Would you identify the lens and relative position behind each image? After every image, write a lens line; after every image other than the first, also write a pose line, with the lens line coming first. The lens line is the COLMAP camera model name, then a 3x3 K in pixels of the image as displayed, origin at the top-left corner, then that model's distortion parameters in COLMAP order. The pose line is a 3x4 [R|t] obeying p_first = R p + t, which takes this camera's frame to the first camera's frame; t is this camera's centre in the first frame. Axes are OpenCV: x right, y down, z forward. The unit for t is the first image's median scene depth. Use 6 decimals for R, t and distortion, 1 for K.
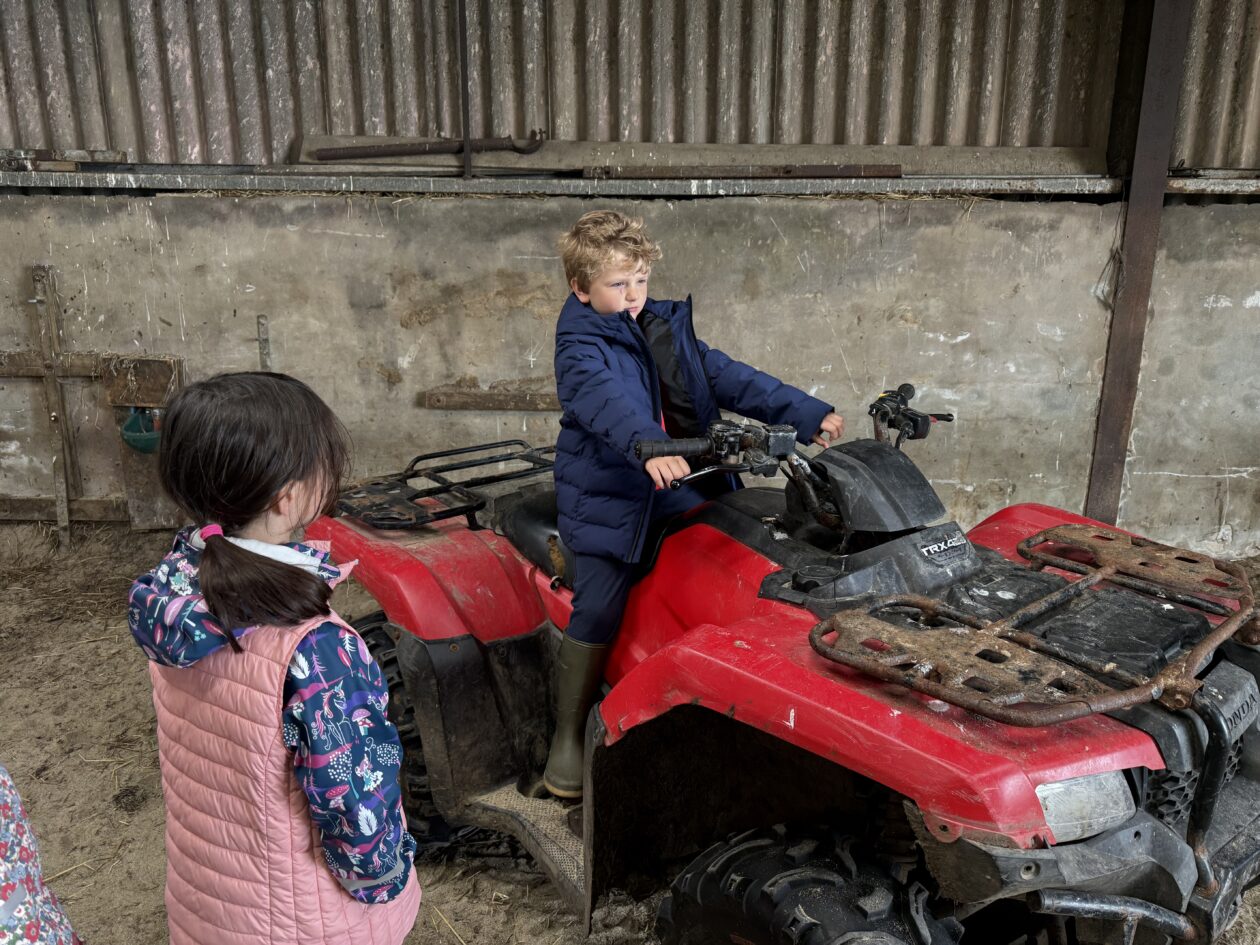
lens RADIAL K [[891.7, 0, 630.0], [0, 891.7, 472.5], [0, 0, 1]] dist [0.007971, -0.013970]
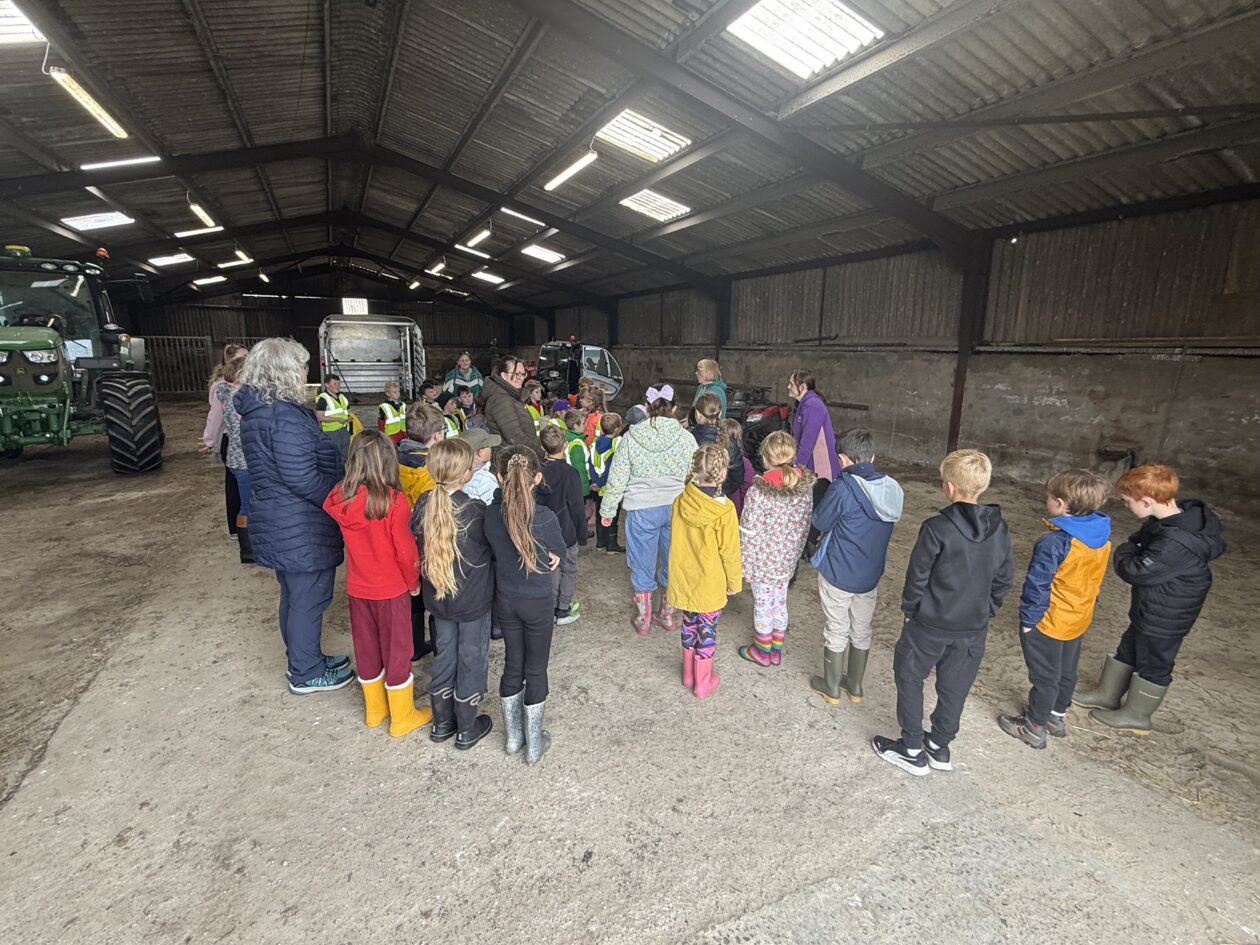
lens RADIAL K [[602.1, 0, 625.1], [0, 602.1, 477.6], [0, 0, 1]] dist [-0.016338, 0.009428]
pose [[0.447499, 0.184168, -0.875115, 1.947457], [-0.223012, 0.970631, 0.090229, 0.200216], [0.866031, 0.154783, 0.475428, -0.979433]]
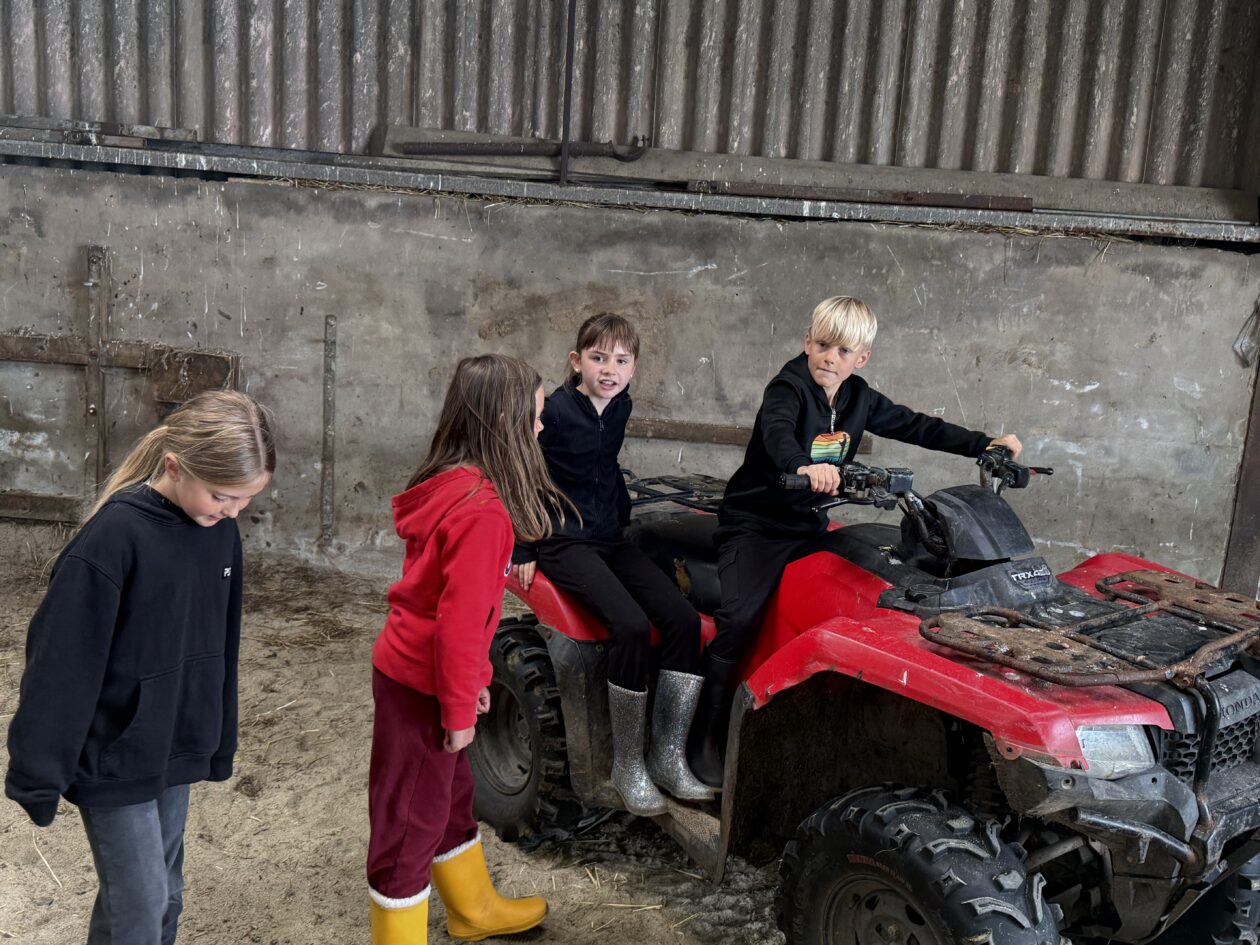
lens RADIAL K [[1270.1, 0, 625.3], [0, 1270.1, 458.9], [0, 0, 1]] dist [0.128085, -0.253377]
pose [[0.997747, 0.064738, -0.017614, -0.075964], [-0.065561, 0.996542, -0.051054, 0.020708], [0.014248, 0.052094, 0.998541, -0.320778]]
